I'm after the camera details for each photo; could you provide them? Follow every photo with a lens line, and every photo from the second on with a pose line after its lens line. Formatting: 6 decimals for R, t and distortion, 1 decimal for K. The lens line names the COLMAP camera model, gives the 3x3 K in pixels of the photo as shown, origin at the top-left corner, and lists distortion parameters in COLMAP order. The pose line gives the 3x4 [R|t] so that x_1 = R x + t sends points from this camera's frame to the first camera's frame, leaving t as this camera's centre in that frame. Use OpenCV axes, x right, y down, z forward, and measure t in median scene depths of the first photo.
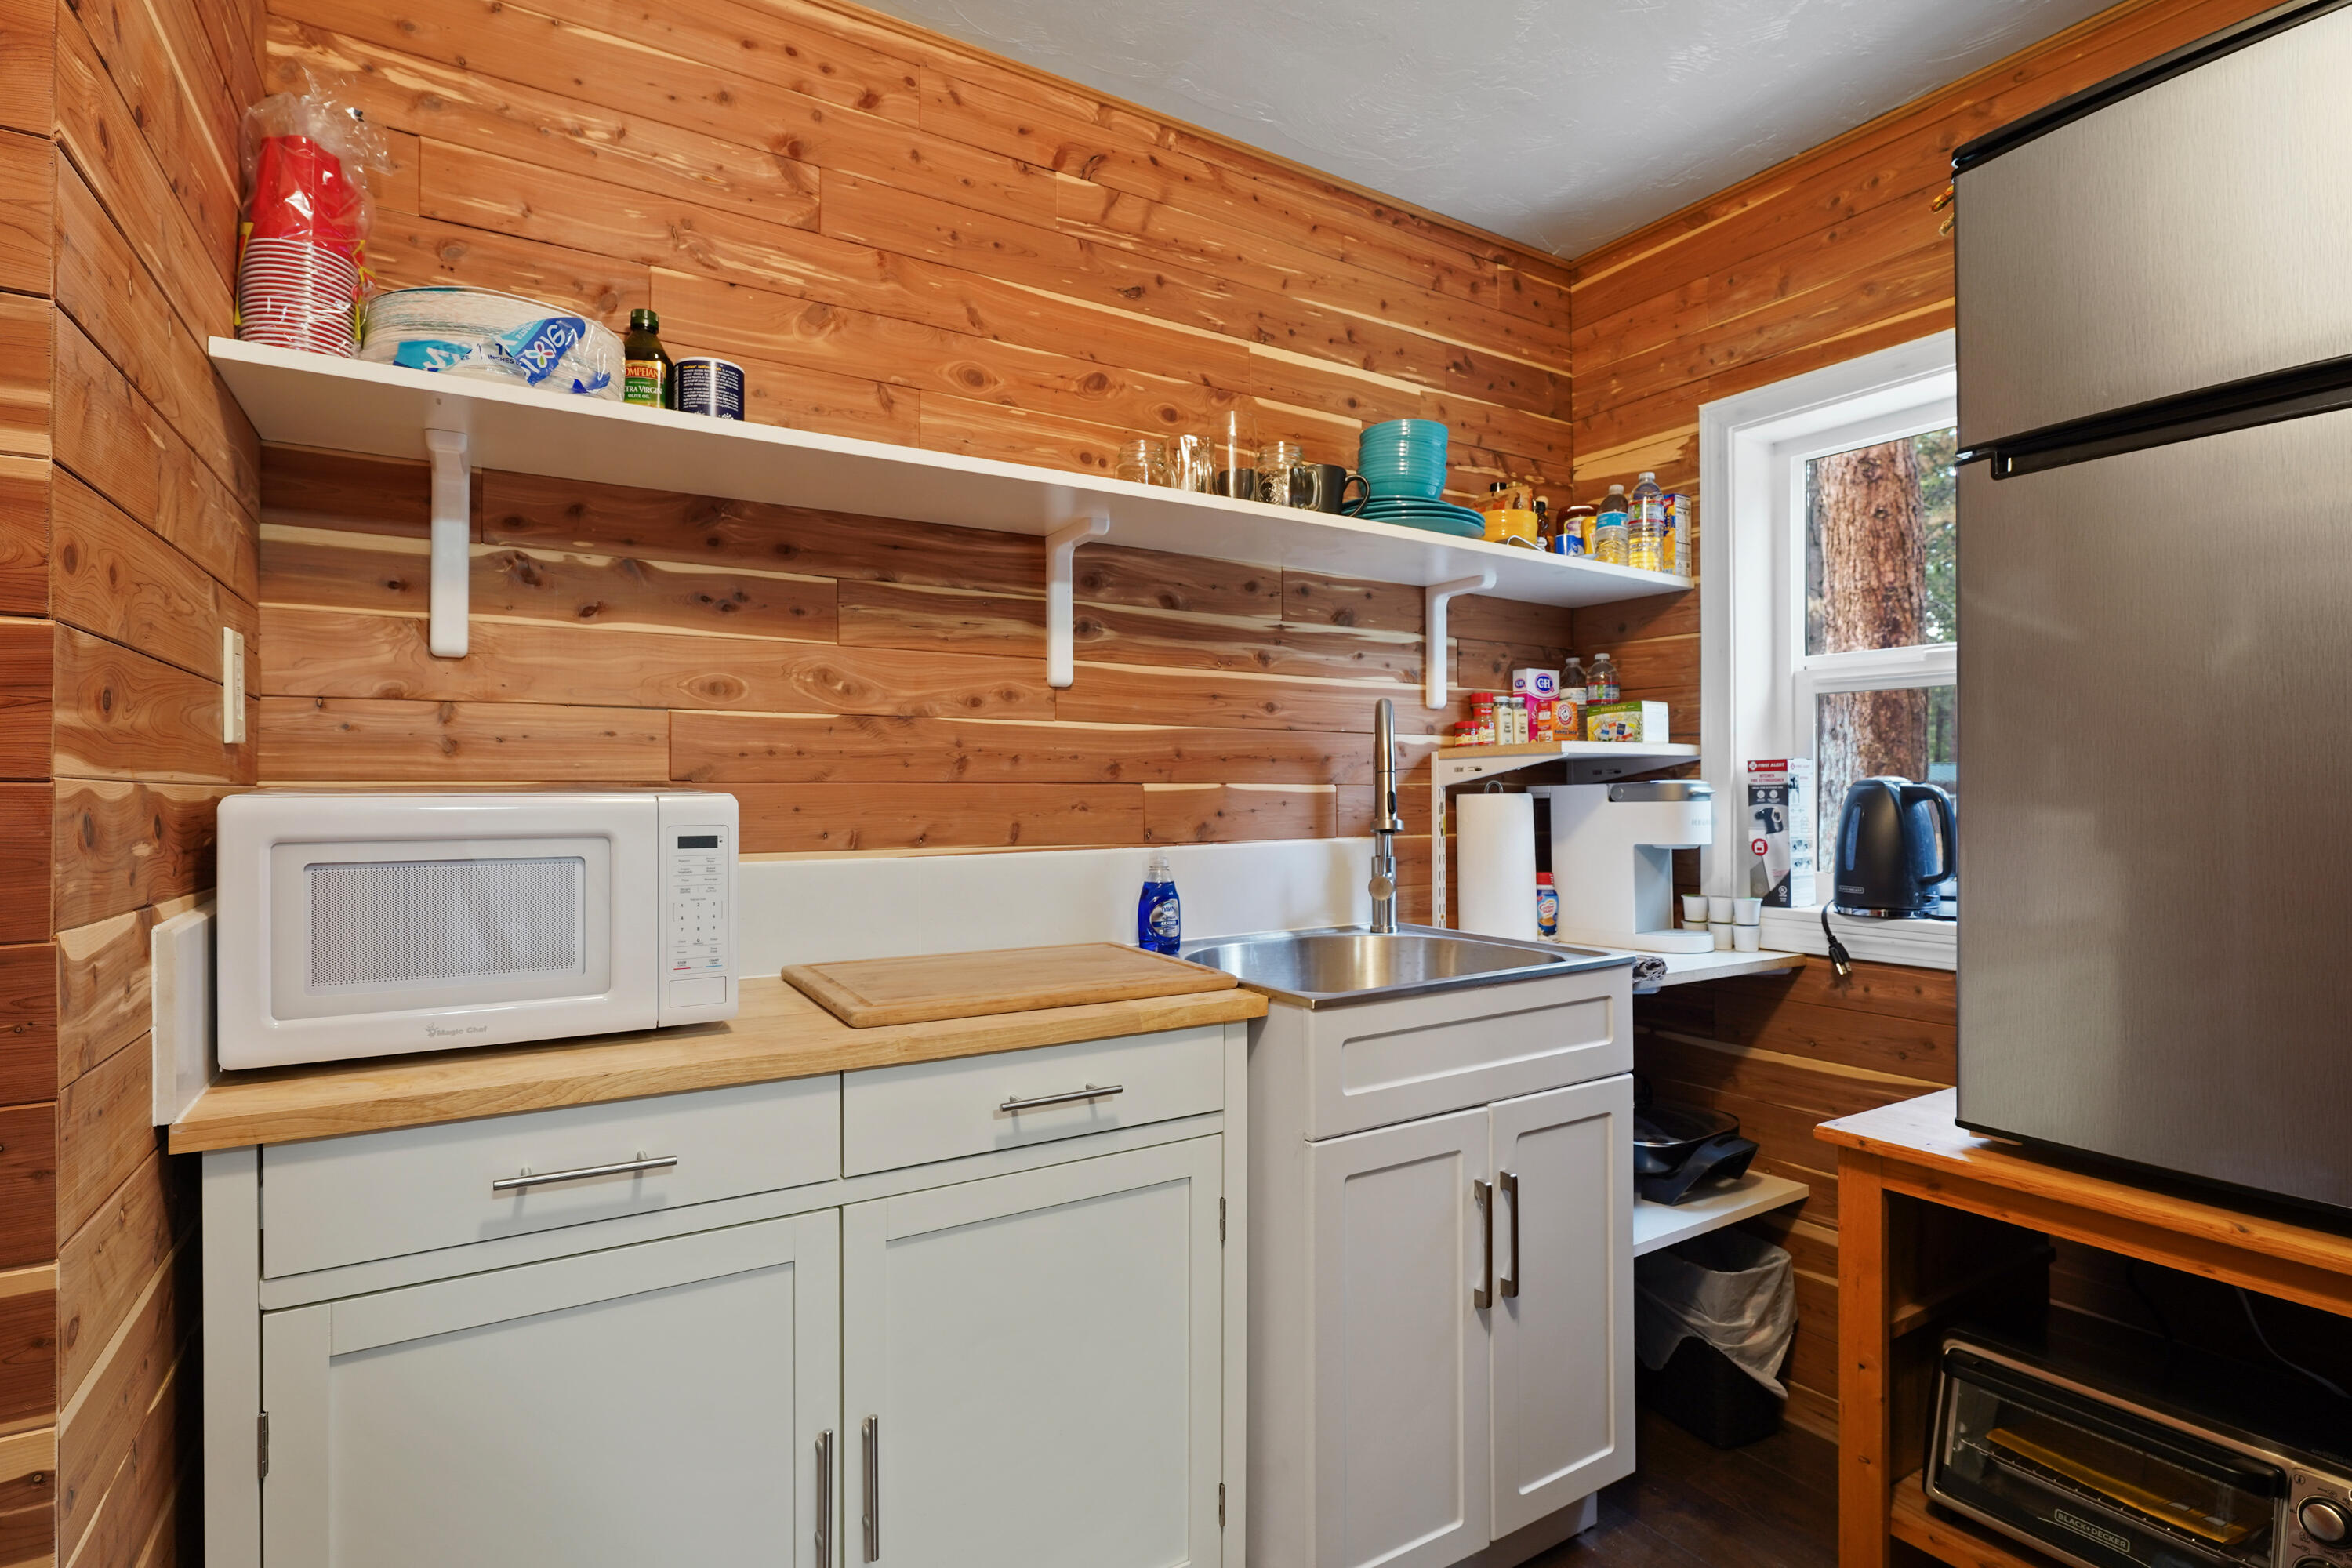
lens RADIAL K [[1135.6, 0, 1178.0], [0, 1135.6, 788.9], [0, 0, 1]] dist [-0.011337, 0.000647]
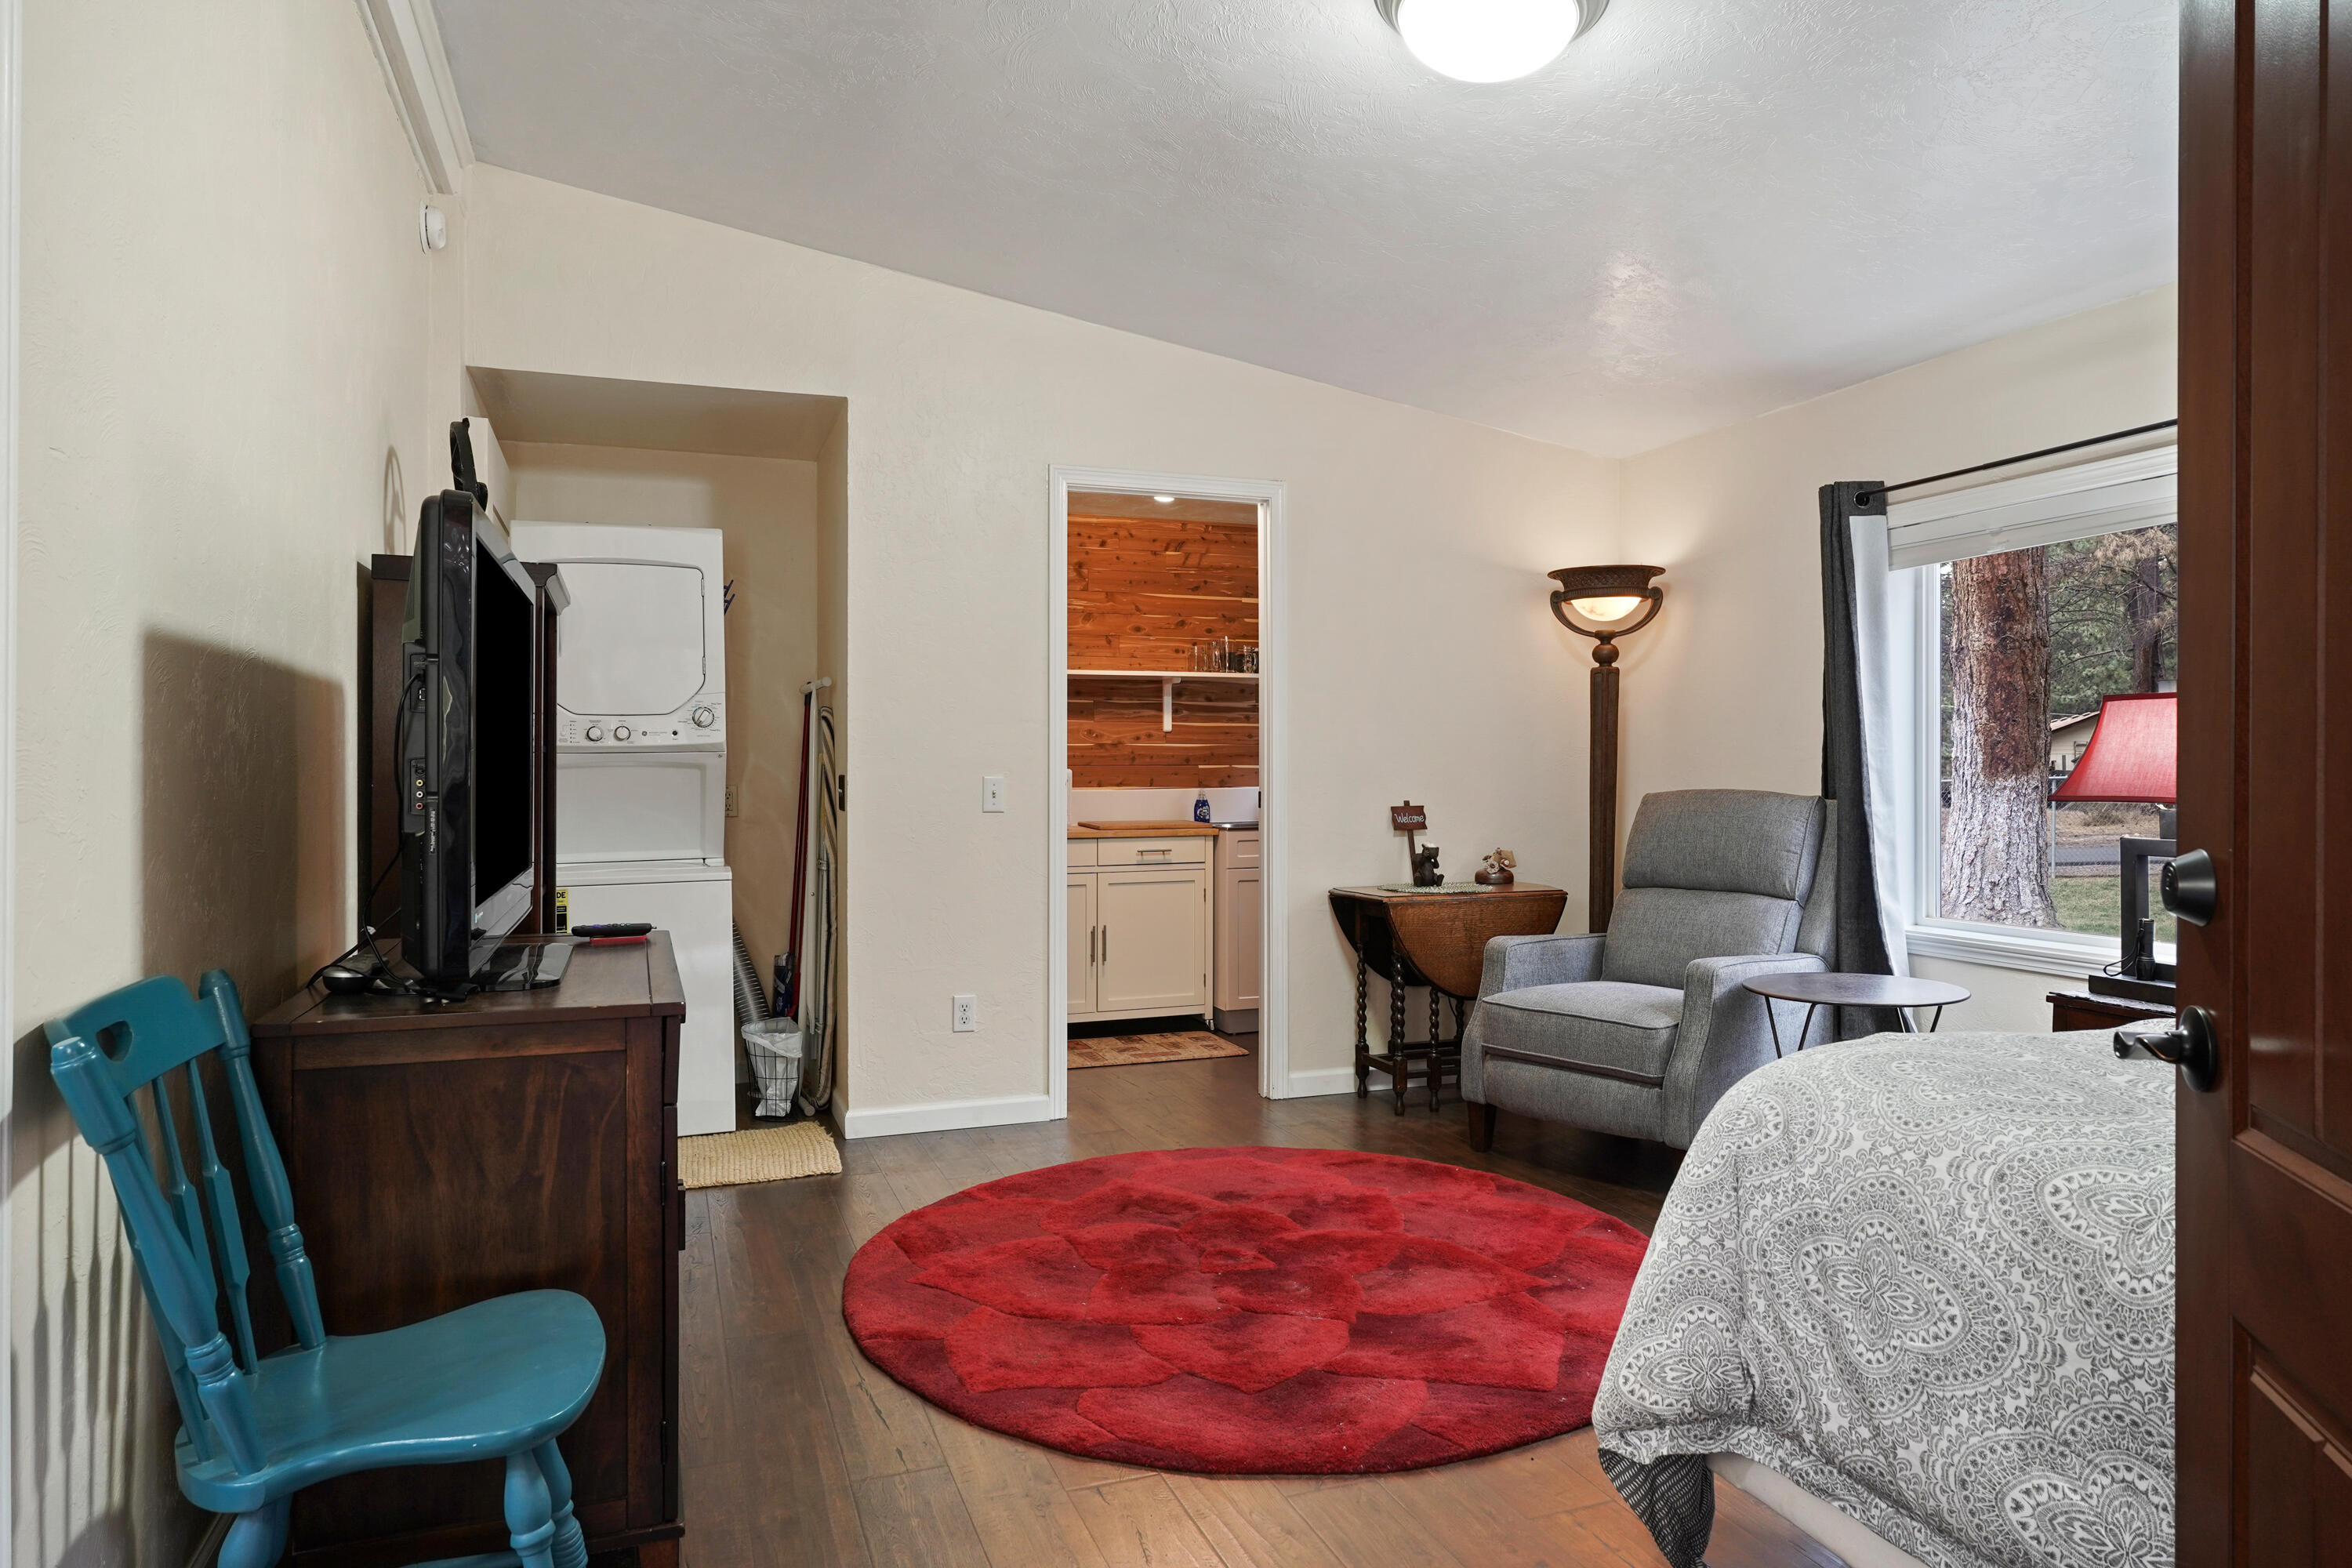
lens RADIAL K [[1435.2, 0, 1176.0], [0, 1435.2, 784.0], [0, 0, 1]] dist [-0.000708, -0.000290]
pose [[0.978219, 0.003045, -0.207555, 0.670002], [0.000217, 0.999877, 0.015692, -0.014562], [0.207578, -0.015396, 0.978097, -2.547526]]
